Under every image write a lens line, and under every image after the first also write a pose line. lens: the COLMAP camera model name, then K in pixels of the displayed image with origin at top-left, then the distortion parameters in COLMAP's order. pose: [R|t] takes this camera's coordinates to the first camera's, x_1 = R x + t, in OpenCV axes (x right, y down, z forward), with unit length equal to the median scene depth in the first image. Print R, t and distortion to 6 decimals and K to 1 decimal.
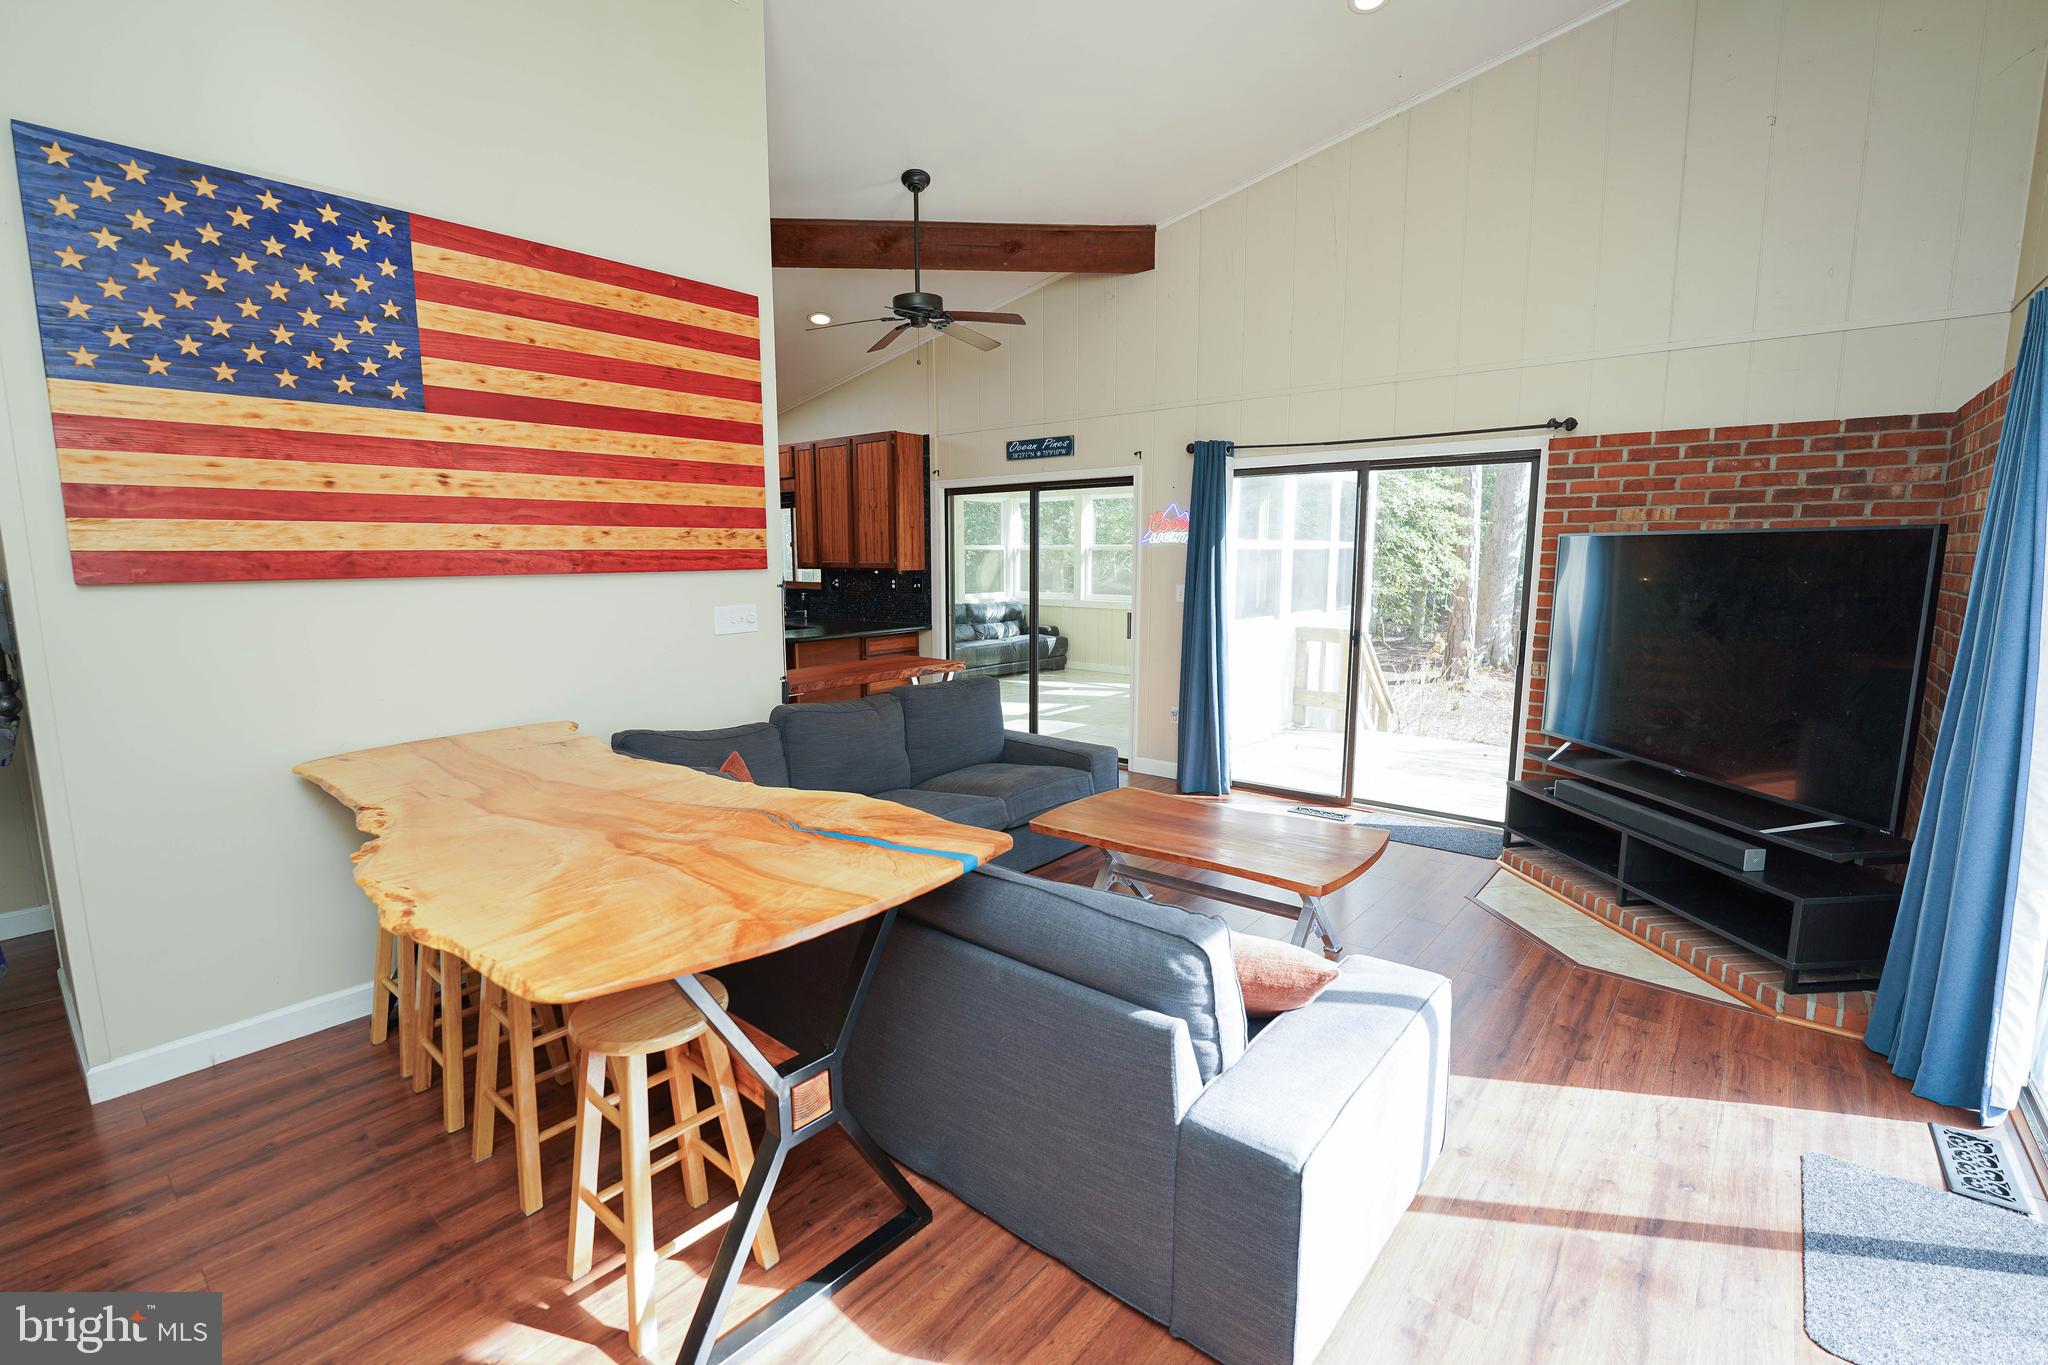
lens RADIAL K [[913.0, 0, 1007.5], [0, 913.0, 684.1], [0, 0, 1]] dist [-0.020473, 0.002703]
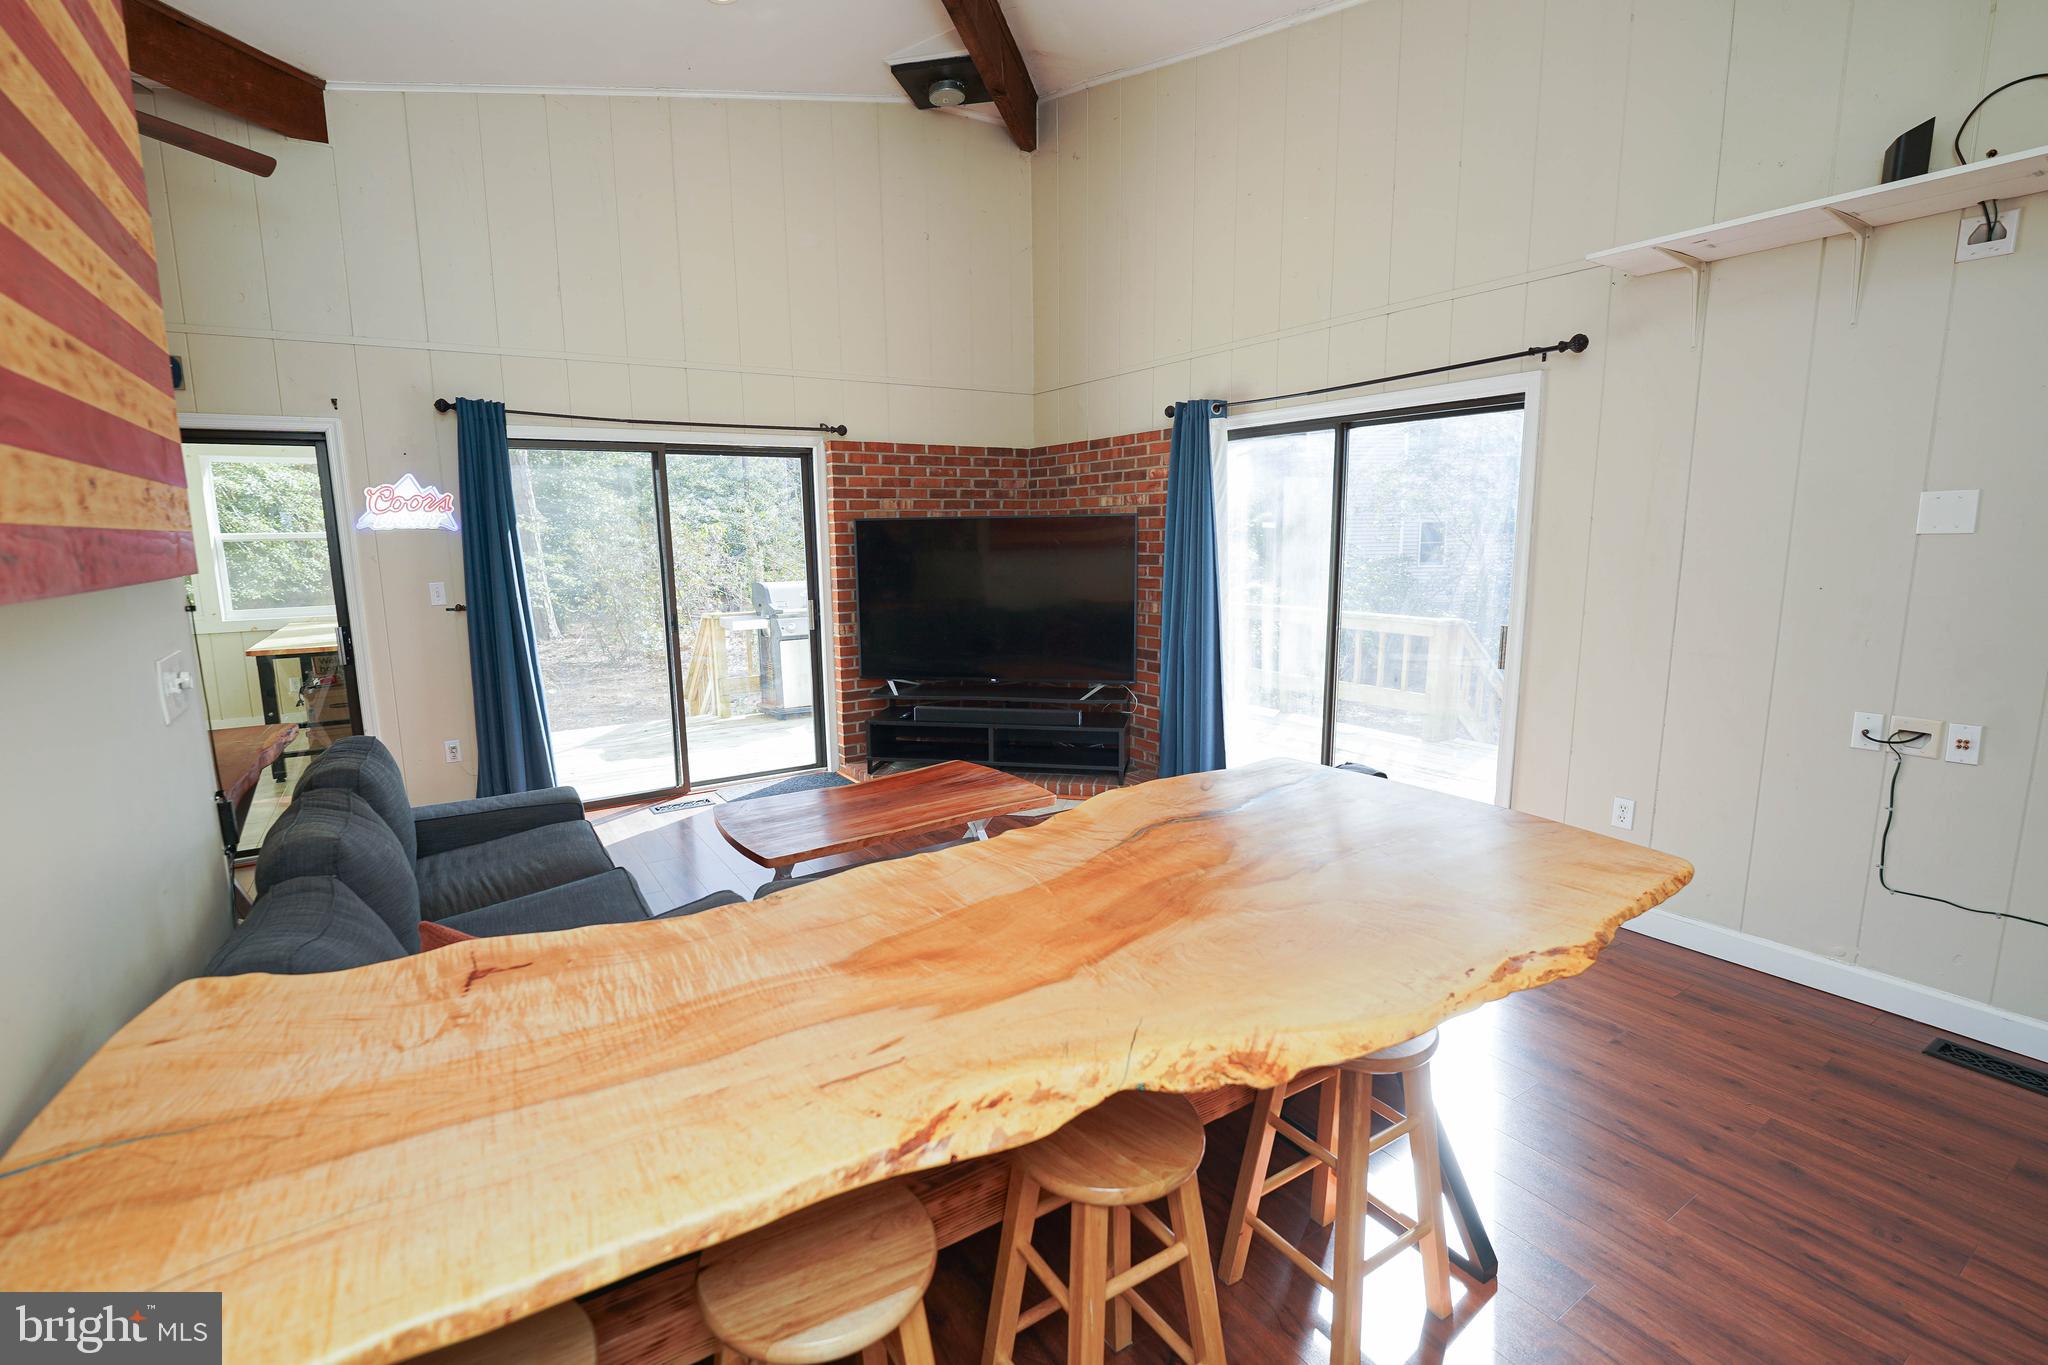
lens RADIAL K [[926.1, 0, 1007.0], [0, 926.1, 682.7], [0, 0, 1]] dist [-0.020193, 0.002337]
pose [[0.292173, -0.154422, 0.943816, -0.678302], [0.150371, 0.982021, 0.114123, -0.068963], [-0.944470, 0.108579, 0.310140, 0.515479]]
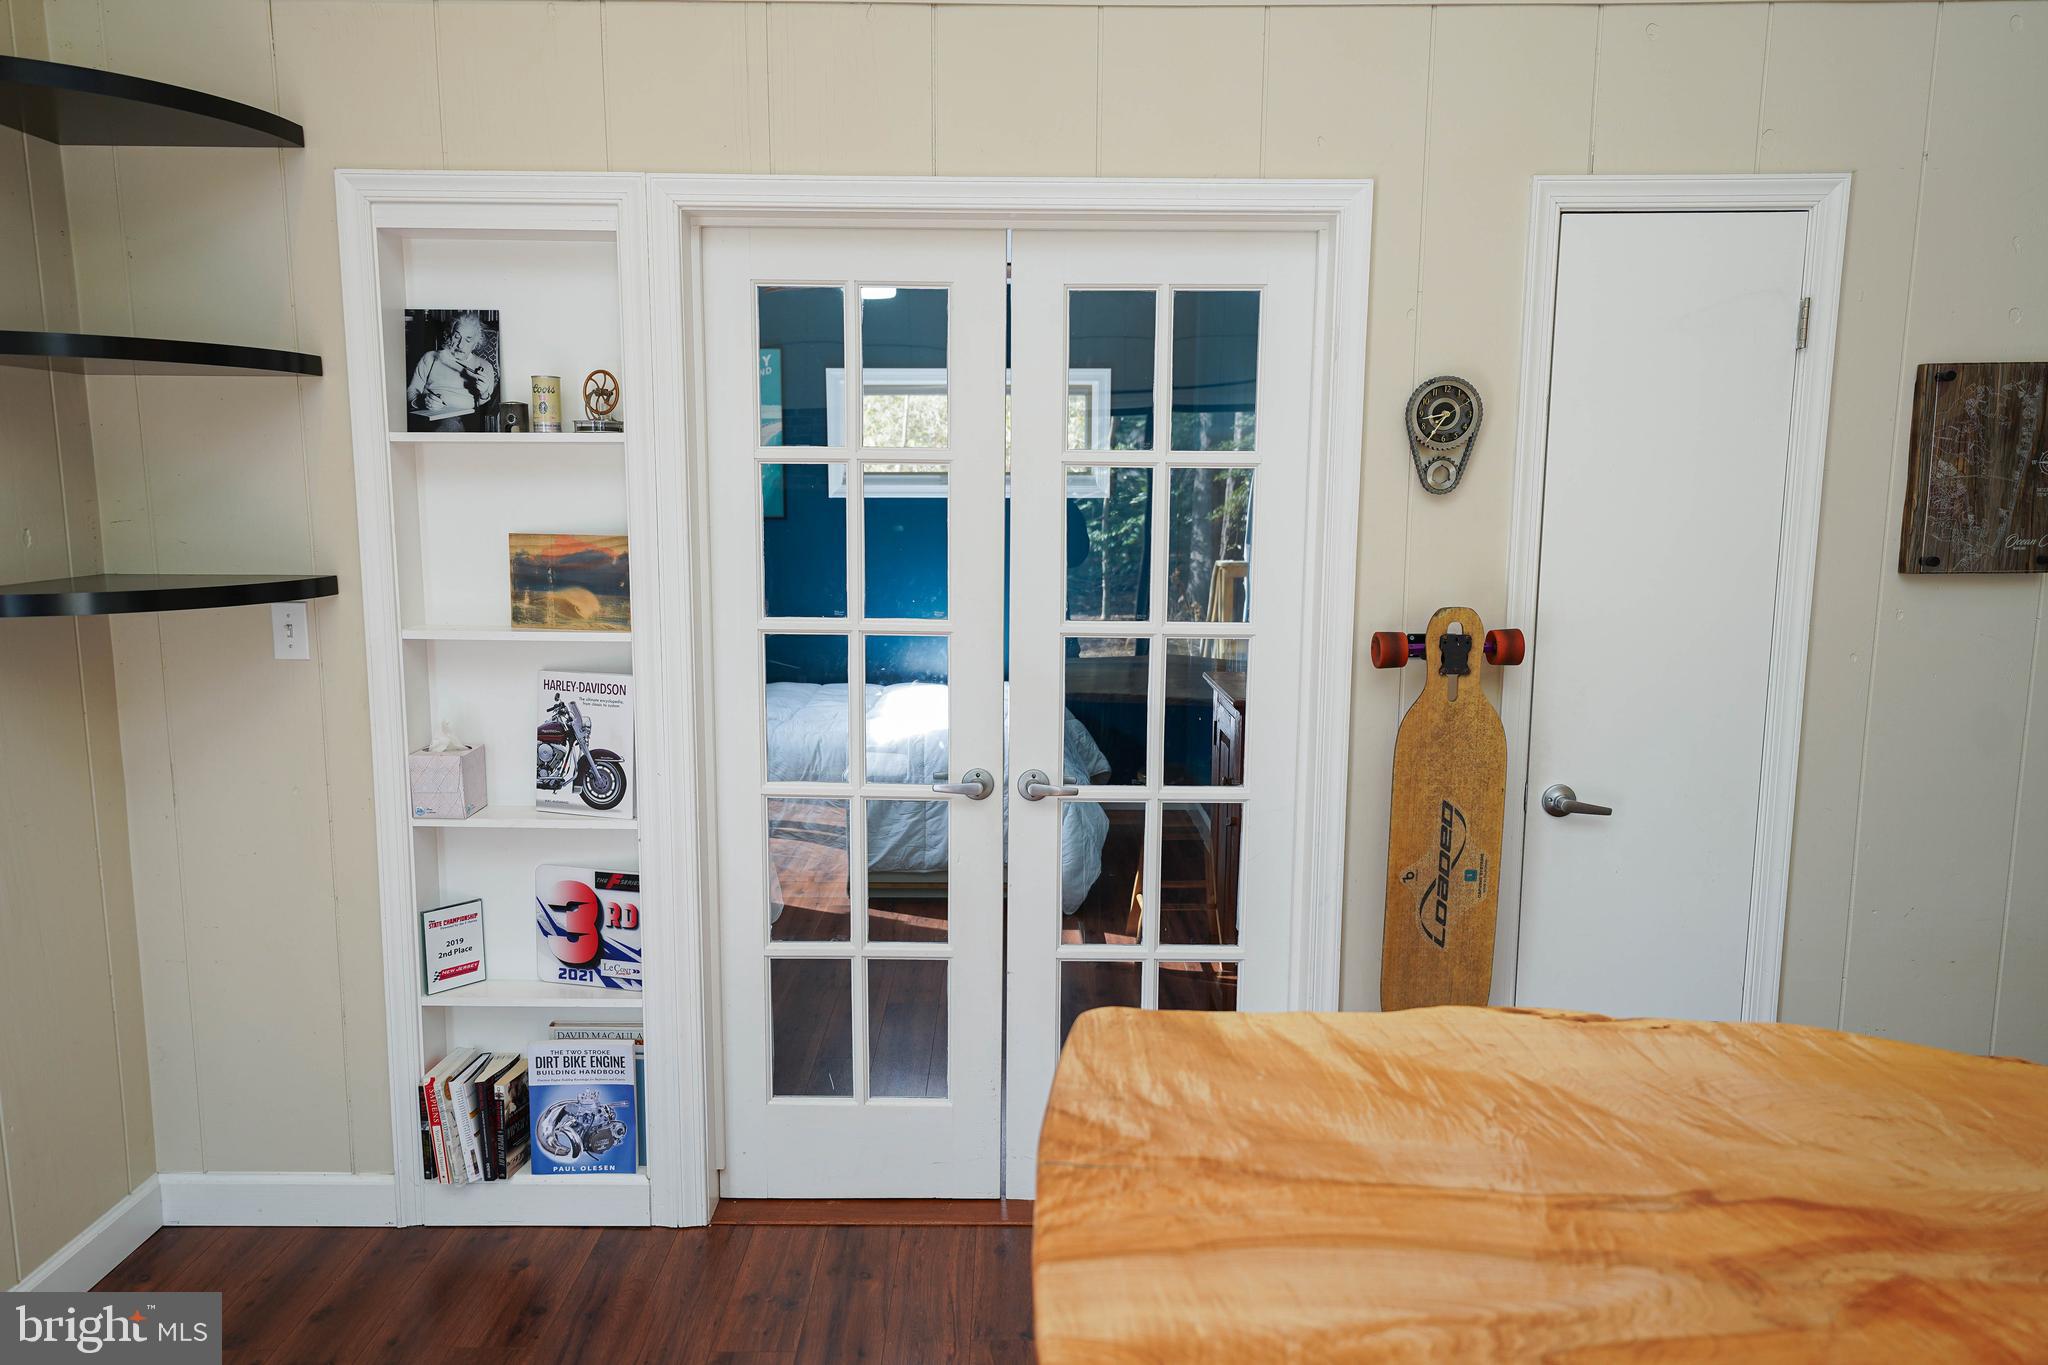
lens RADIAL K [[1350.3, 0, 1013.2], [0, 1350.3, 684.8], [0, 0, 1]] dist [0.022077, 0.000681]
pose [[-0.760917, 0.096241, -0.641671, 0.120088], [-0.091902, 0.962983, 0.253413, -0.094429], [0.642307, 0.251797, -0.723906, 0.627883]]
